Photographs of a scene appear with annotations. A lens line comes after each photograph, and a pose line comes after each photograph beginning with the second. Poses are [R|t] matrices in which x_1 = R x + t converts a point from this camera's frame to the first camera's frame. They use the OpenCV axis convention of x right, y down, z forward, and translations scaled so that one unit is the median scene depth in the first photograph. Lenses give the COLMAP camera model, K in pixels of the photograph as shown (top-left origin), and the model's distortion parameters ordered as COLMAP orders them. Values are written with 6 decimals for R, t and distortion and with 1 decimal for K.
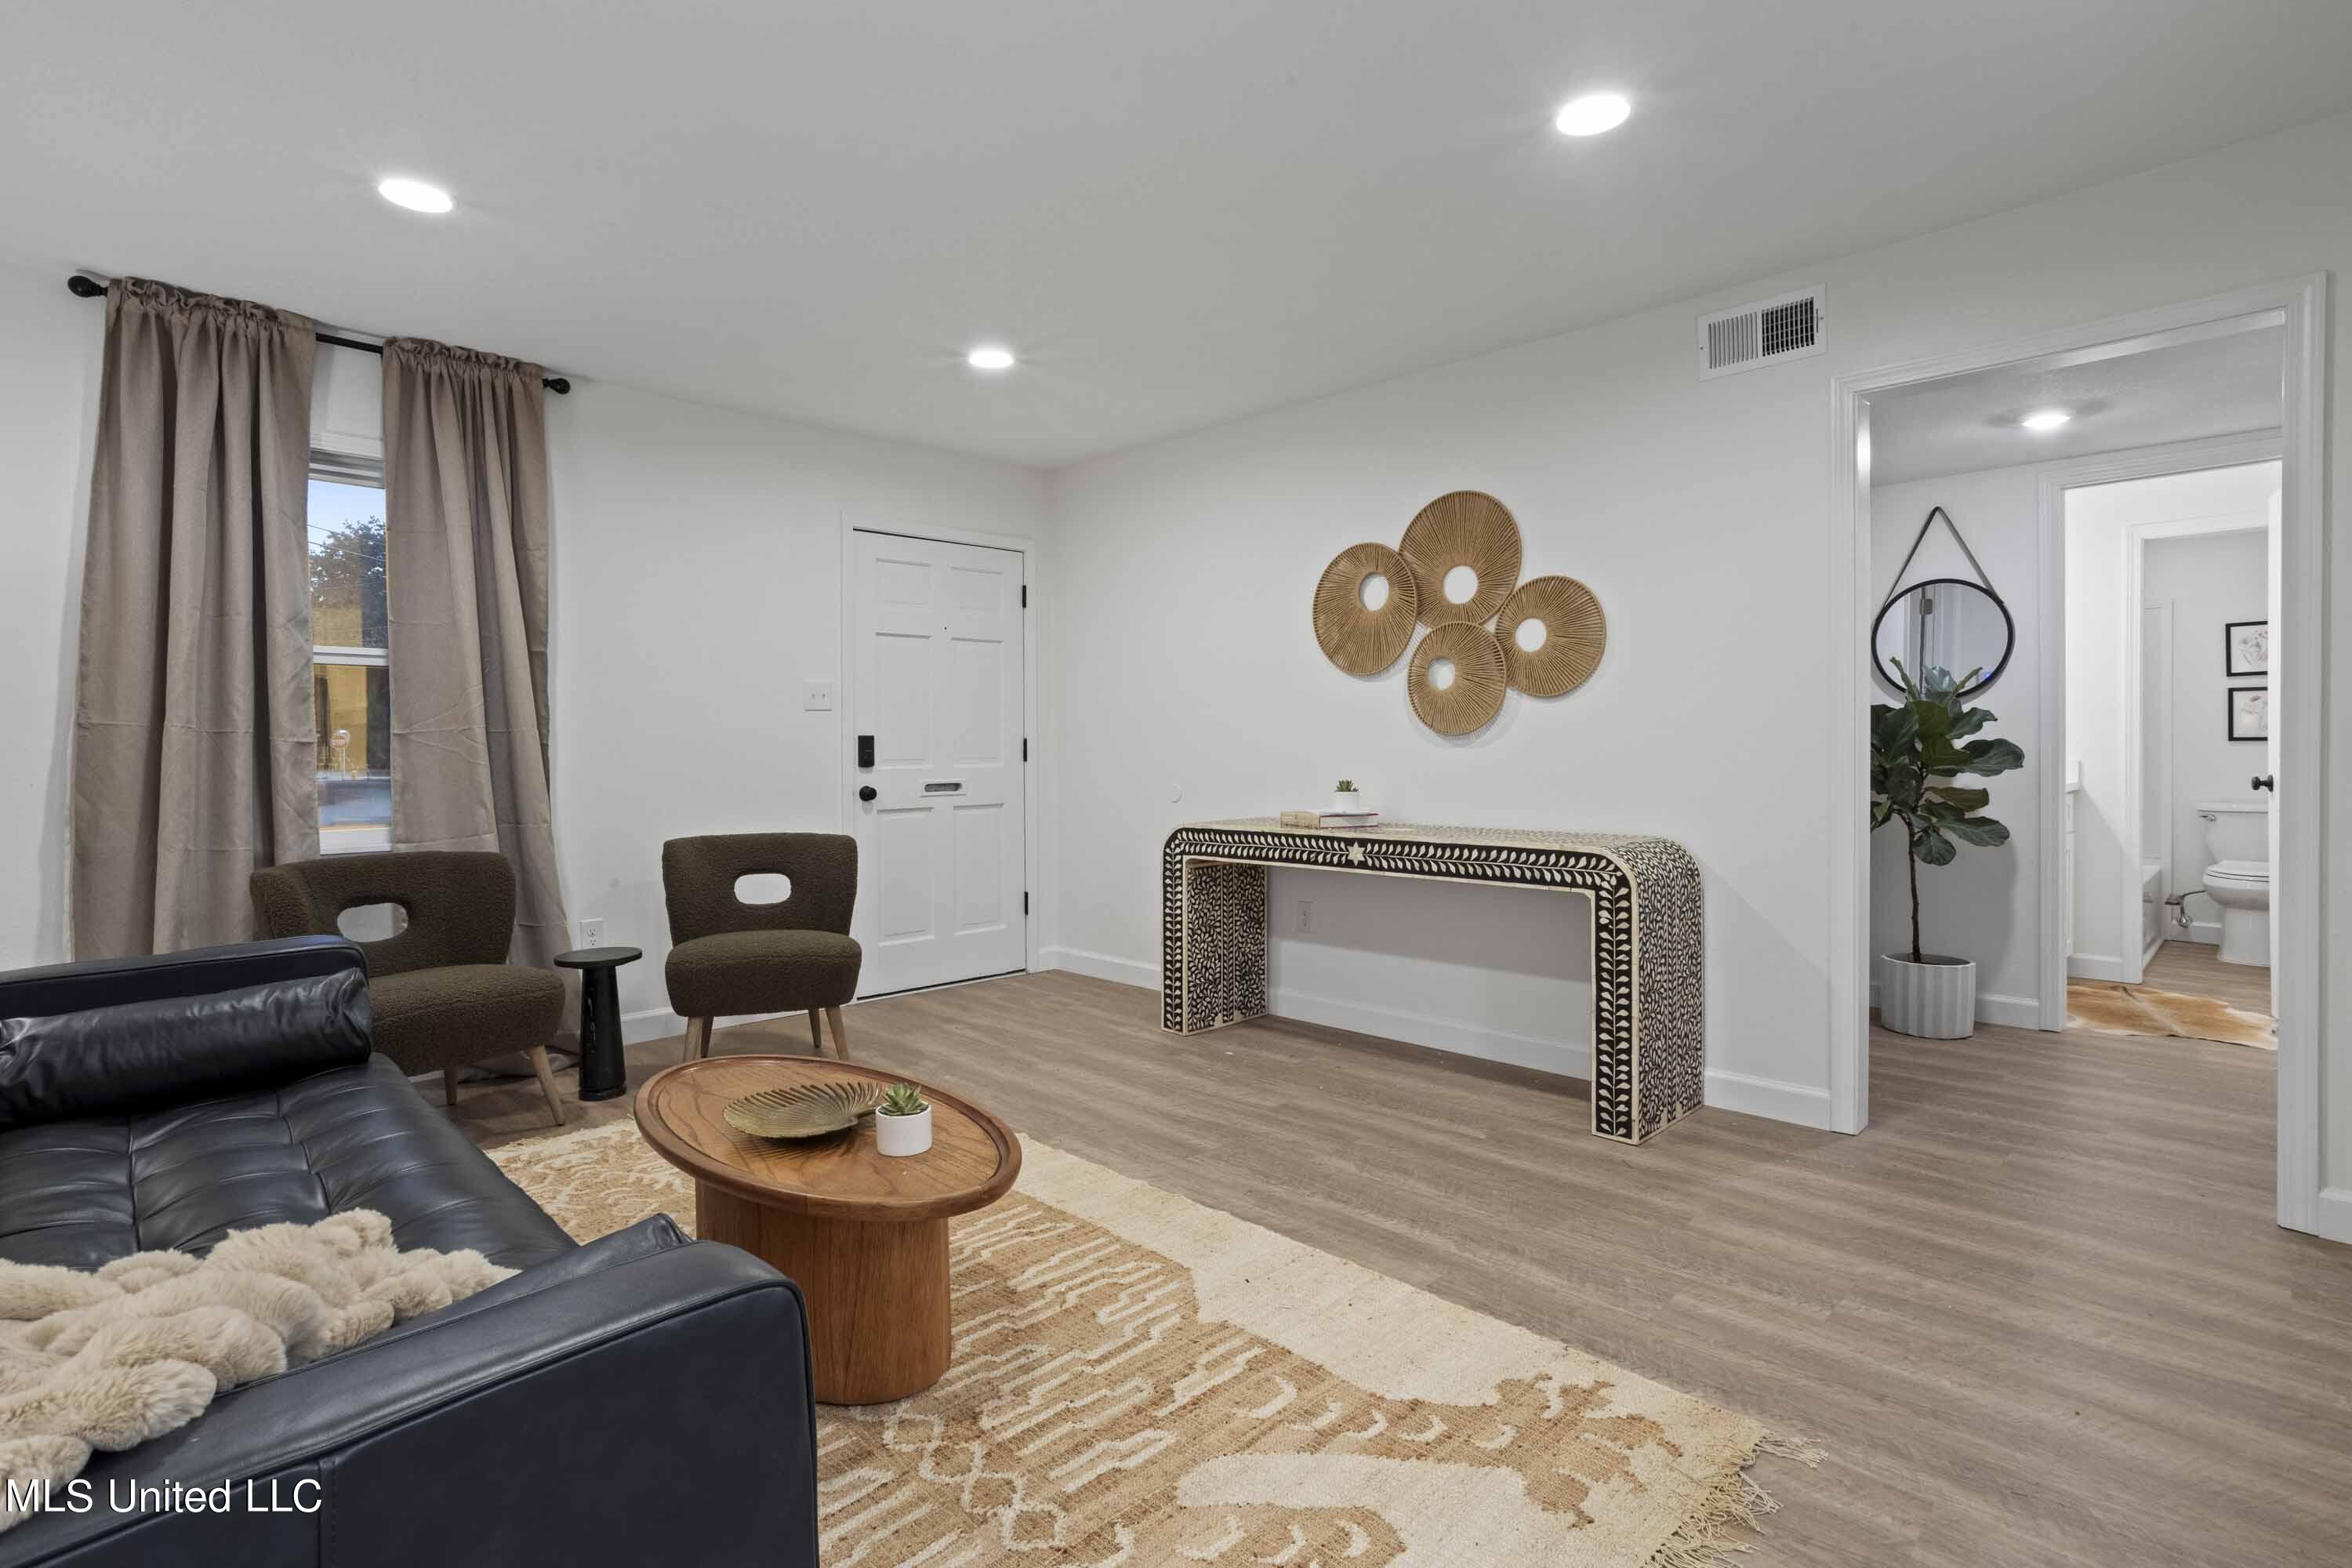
lens RADIAL K [[1137.8, 0, 1173.0], [0, 1137.8, 742.9], [0, 0, 1]] dist [-0.039103, 0.023156]
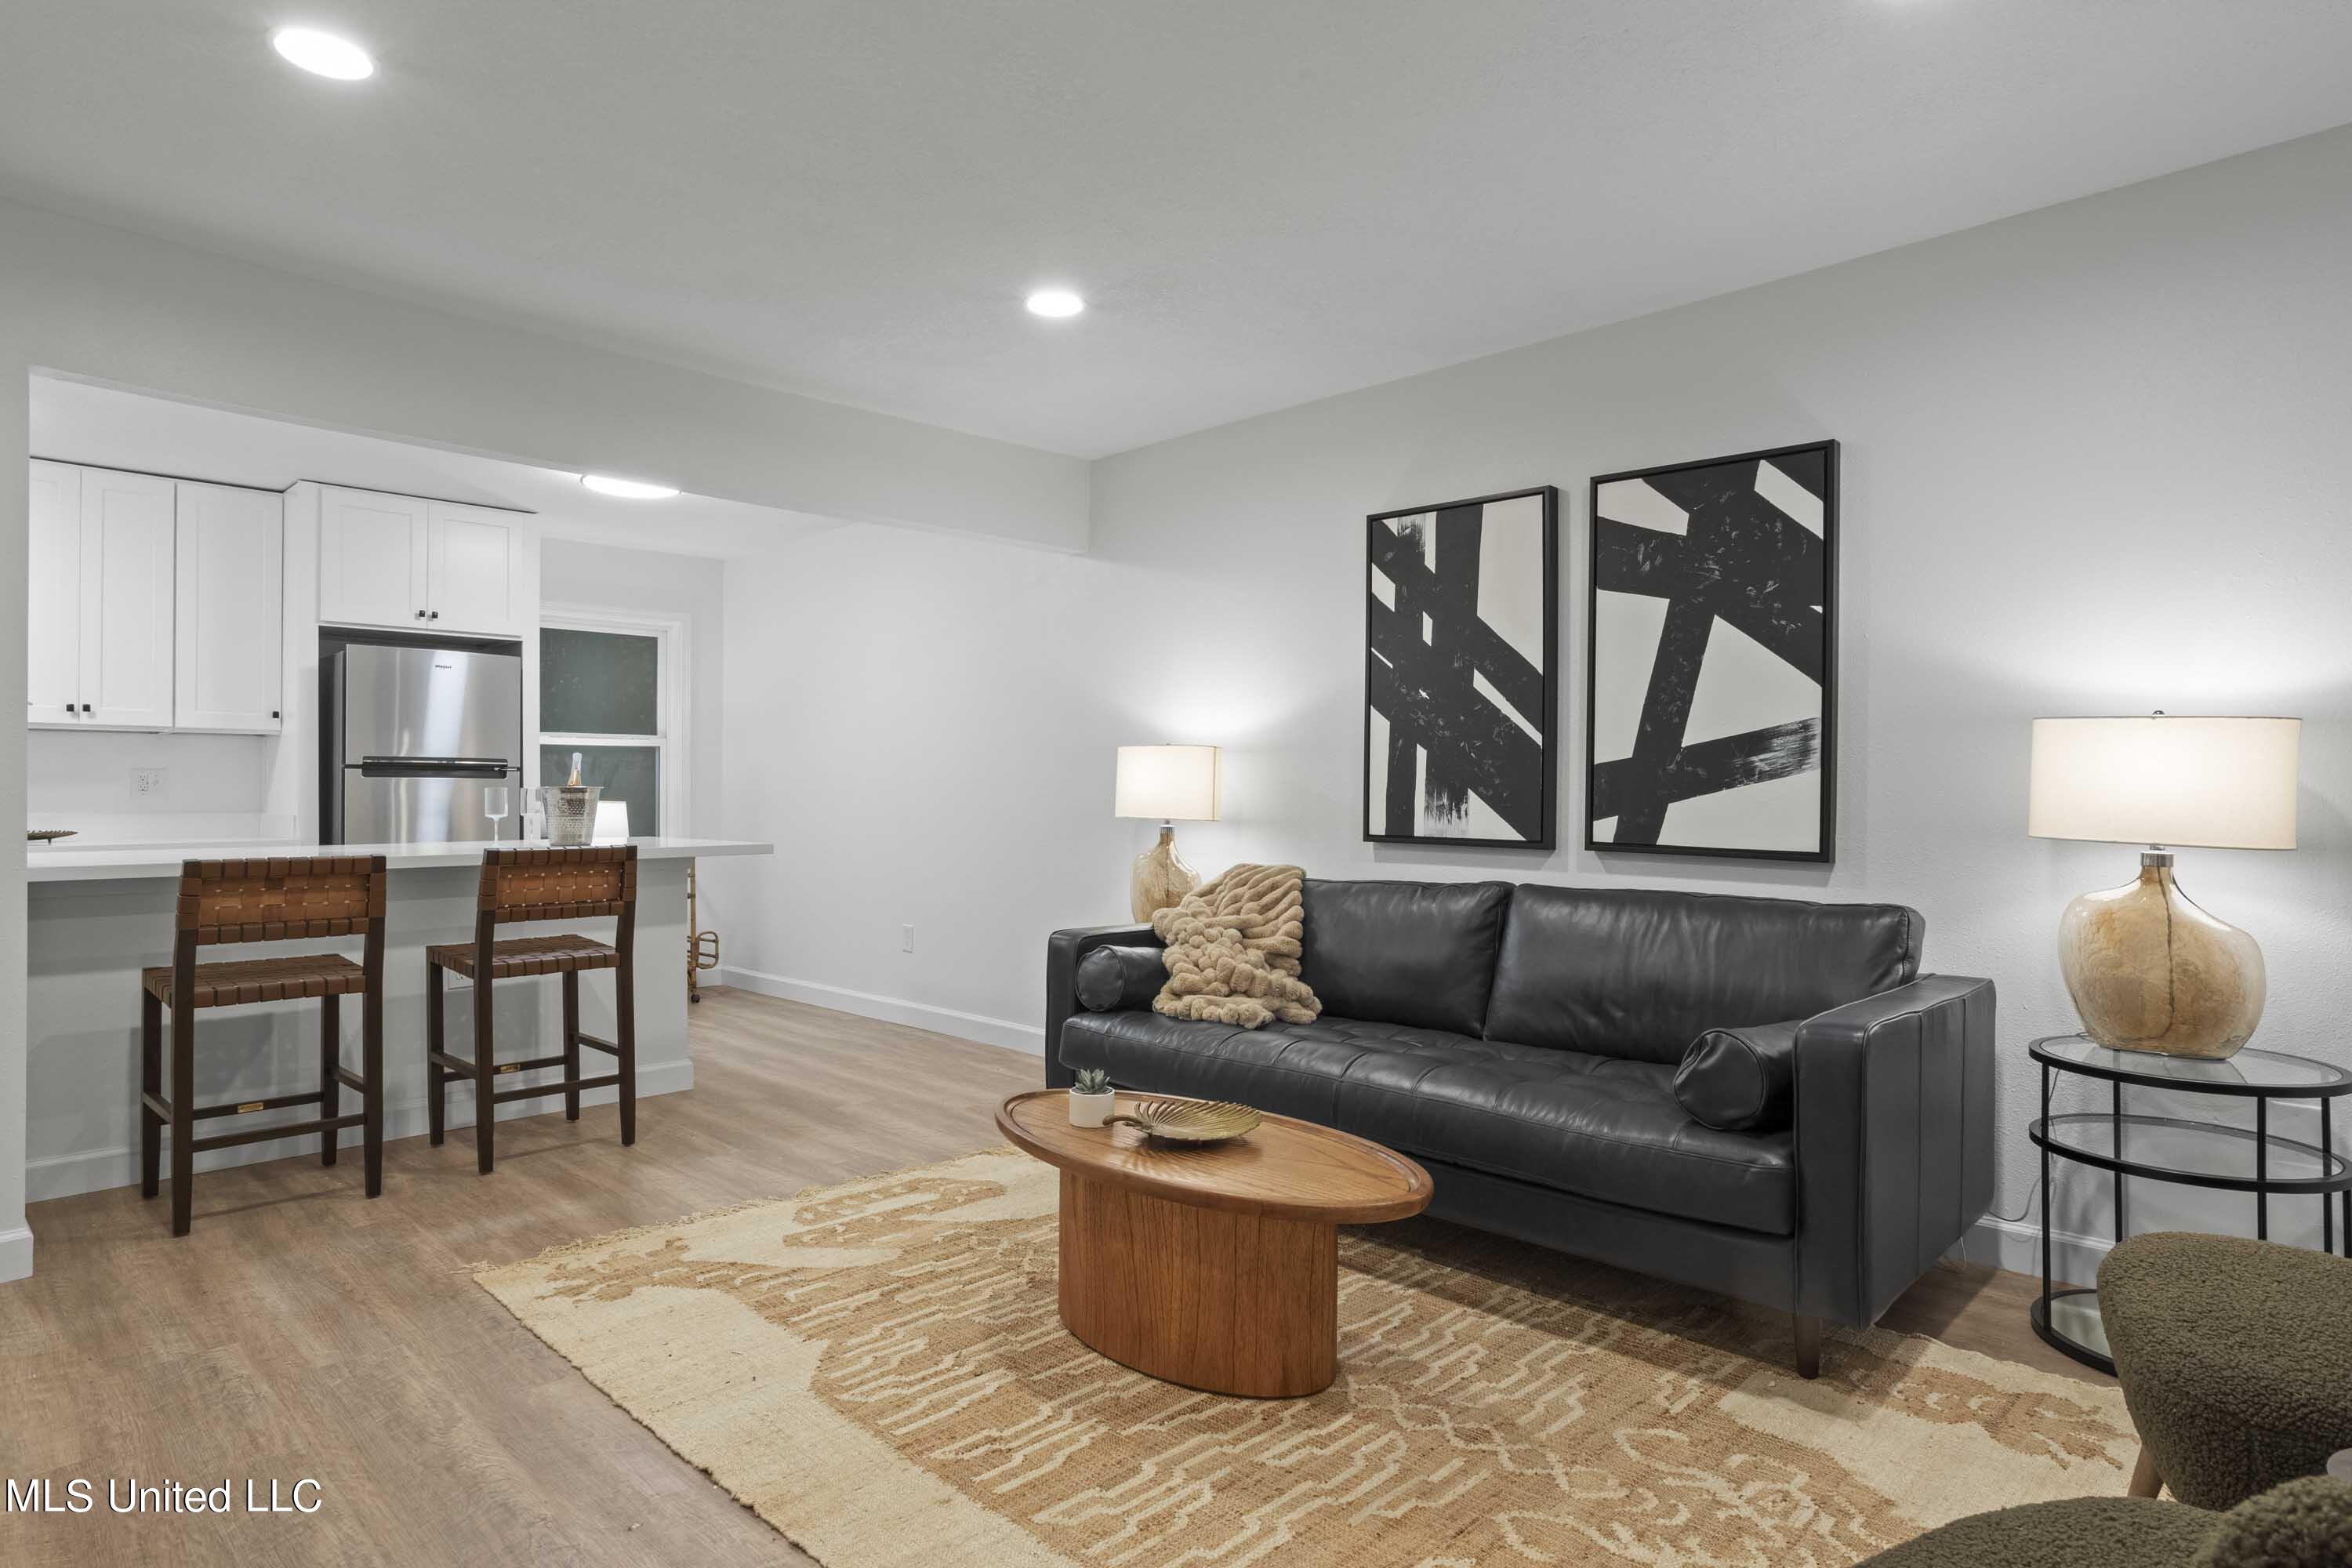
lens RADIAL K [[1284.1, 0, 1177.3], [0, 1284.1, 776.1], [0, 0, 1]] dist [-0.034832, 0.018146]
pose [[-0.999781, 0.005427, -0.020222, -0.174065], [0.005728, 0.999873, -0.014858, 0.003973], [0.020139, -0.014970, -0.999685, 1.376211]]
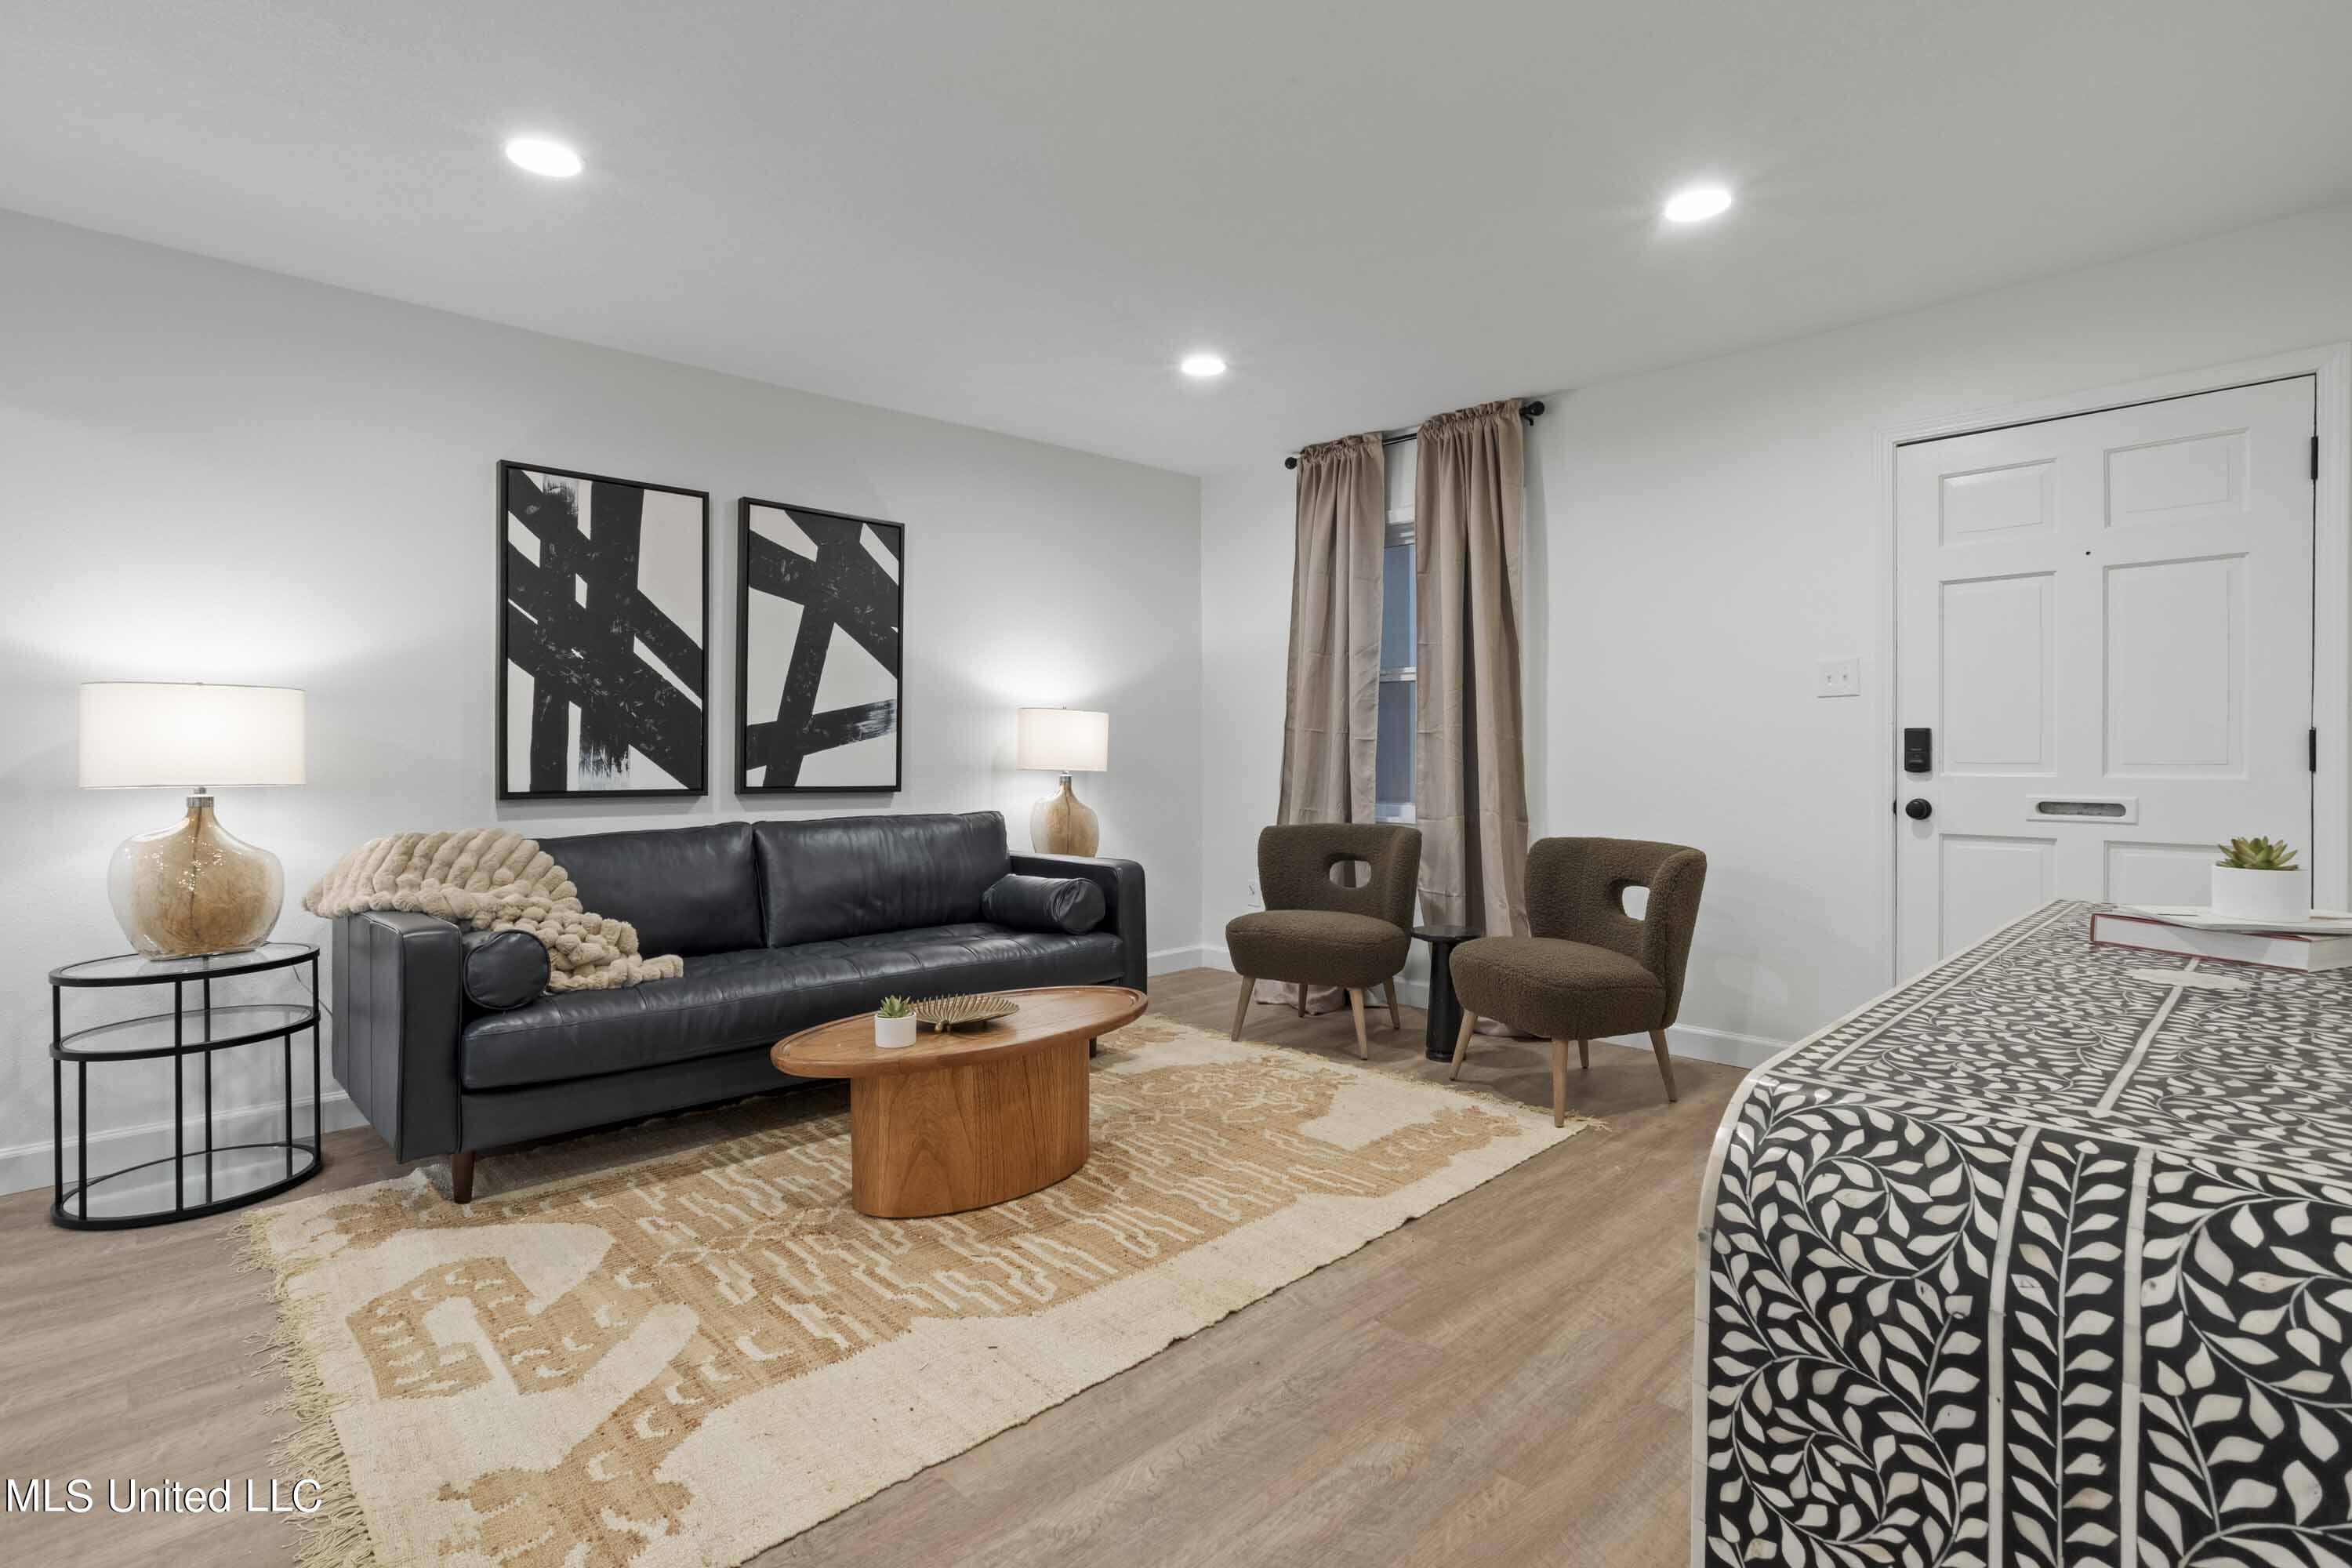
lens RADIAL K [[1137.8, 0, 1162.3], [0, 1137.8, 736.7], [0, 0, 1]] dist [-0.039103, 0.023156]
pose [[-0.018627, -0.001749, -0.999825, 0.643678], [0.005705, 0.999982, -0.001856, -0.003025], [0.999810, -0.005738, -0.018617, 0.776891]]
